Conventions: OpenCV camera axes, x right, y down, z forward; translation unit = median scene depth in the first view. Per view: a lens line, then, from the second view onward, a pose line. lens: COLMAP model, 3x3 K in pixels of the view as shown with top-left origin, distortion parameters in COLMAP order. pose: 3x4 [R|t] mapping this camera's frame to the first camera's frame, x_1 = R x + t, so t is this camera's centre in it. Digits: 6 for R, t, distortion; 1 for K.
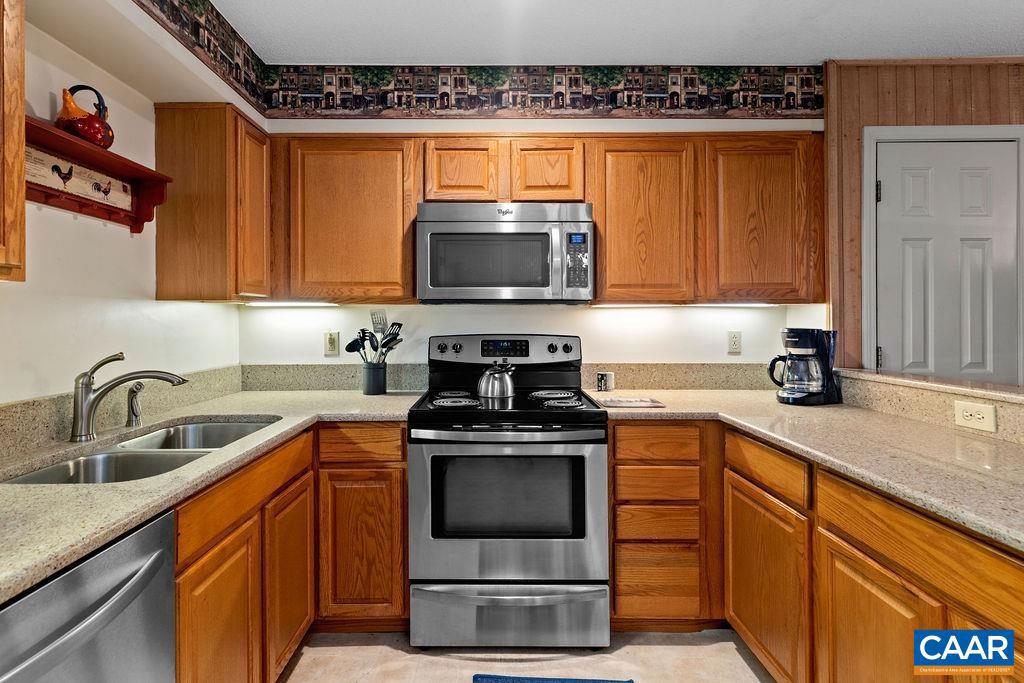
lens RADIAL K [[492.0, 0, 497.4], [0, 492.0, 321.3], [0, 0, 1]] dist [0.001106, -0.000272]
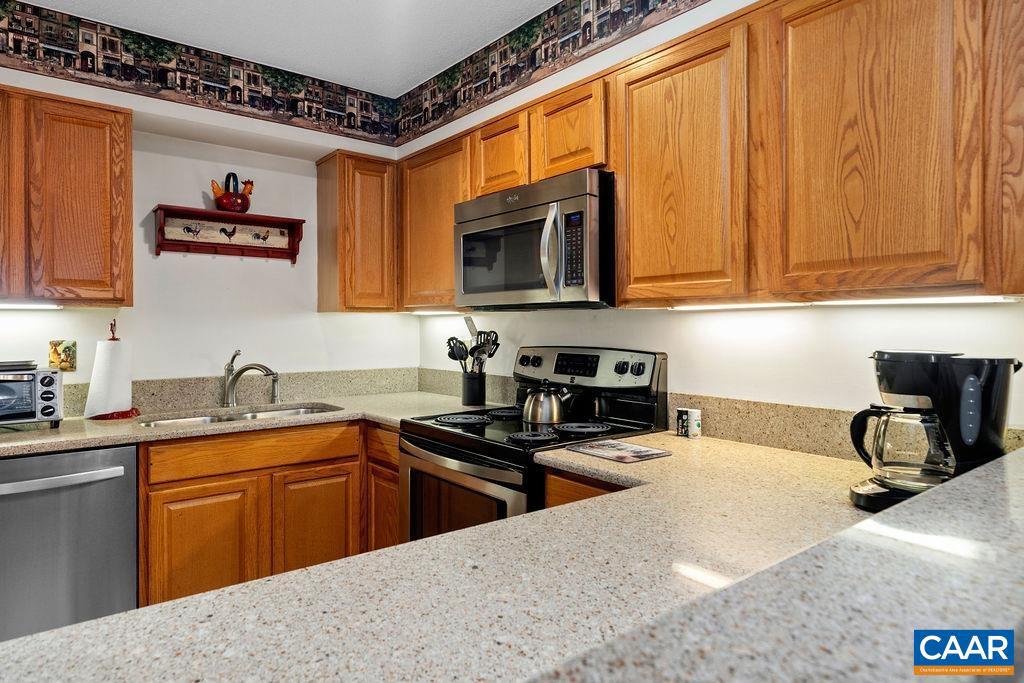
lens RADIAL K [[617.7, 0, 514.0], [0, 617.7, 335.4], [0, 0, 1]] dist [-0.000817, -0.000361]
pose [[0.624162, 0.013920, -0.781171, 0.808432], [-0.003089, 0.999877, 0.015349, -0.007601], [0.781289, -0.007168, 0.624129, 0.335399]]
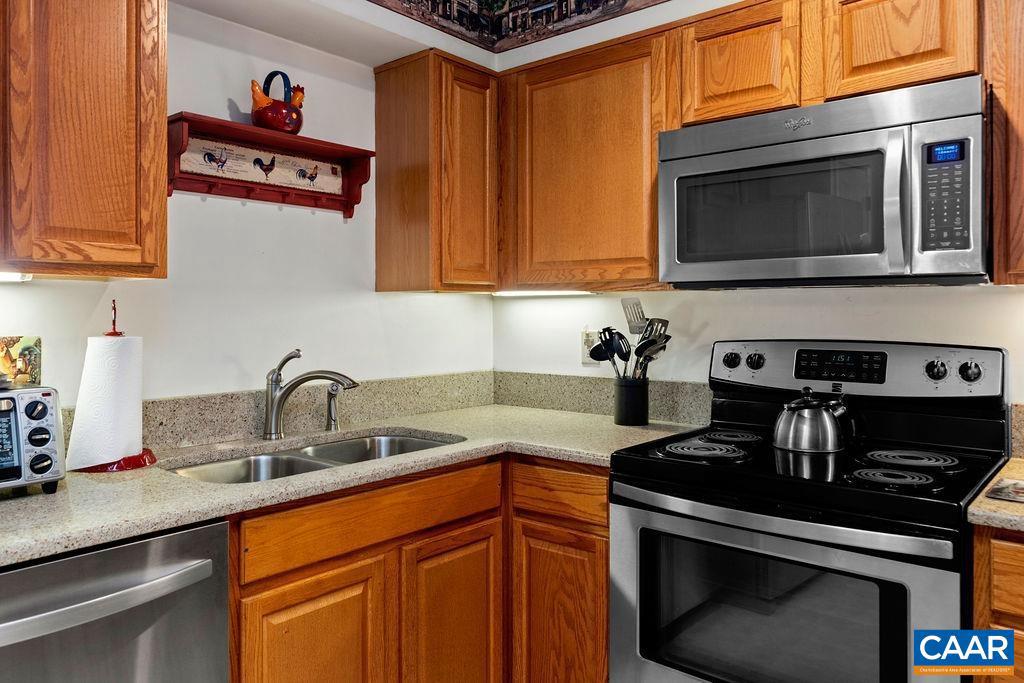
lens RADIAL K [[729.7, 0, 510.7], [0, 729.7, 318.0], [0, 0, 1]] dist [0.001065, 0.003731]
pose [[0.758714, 0.005566, -0.651400, 0.300717], [-0.002258, 0.999980, 0.005914, -0.003476], [0.651420, -0.003016, 0.758711, 0.145462]]
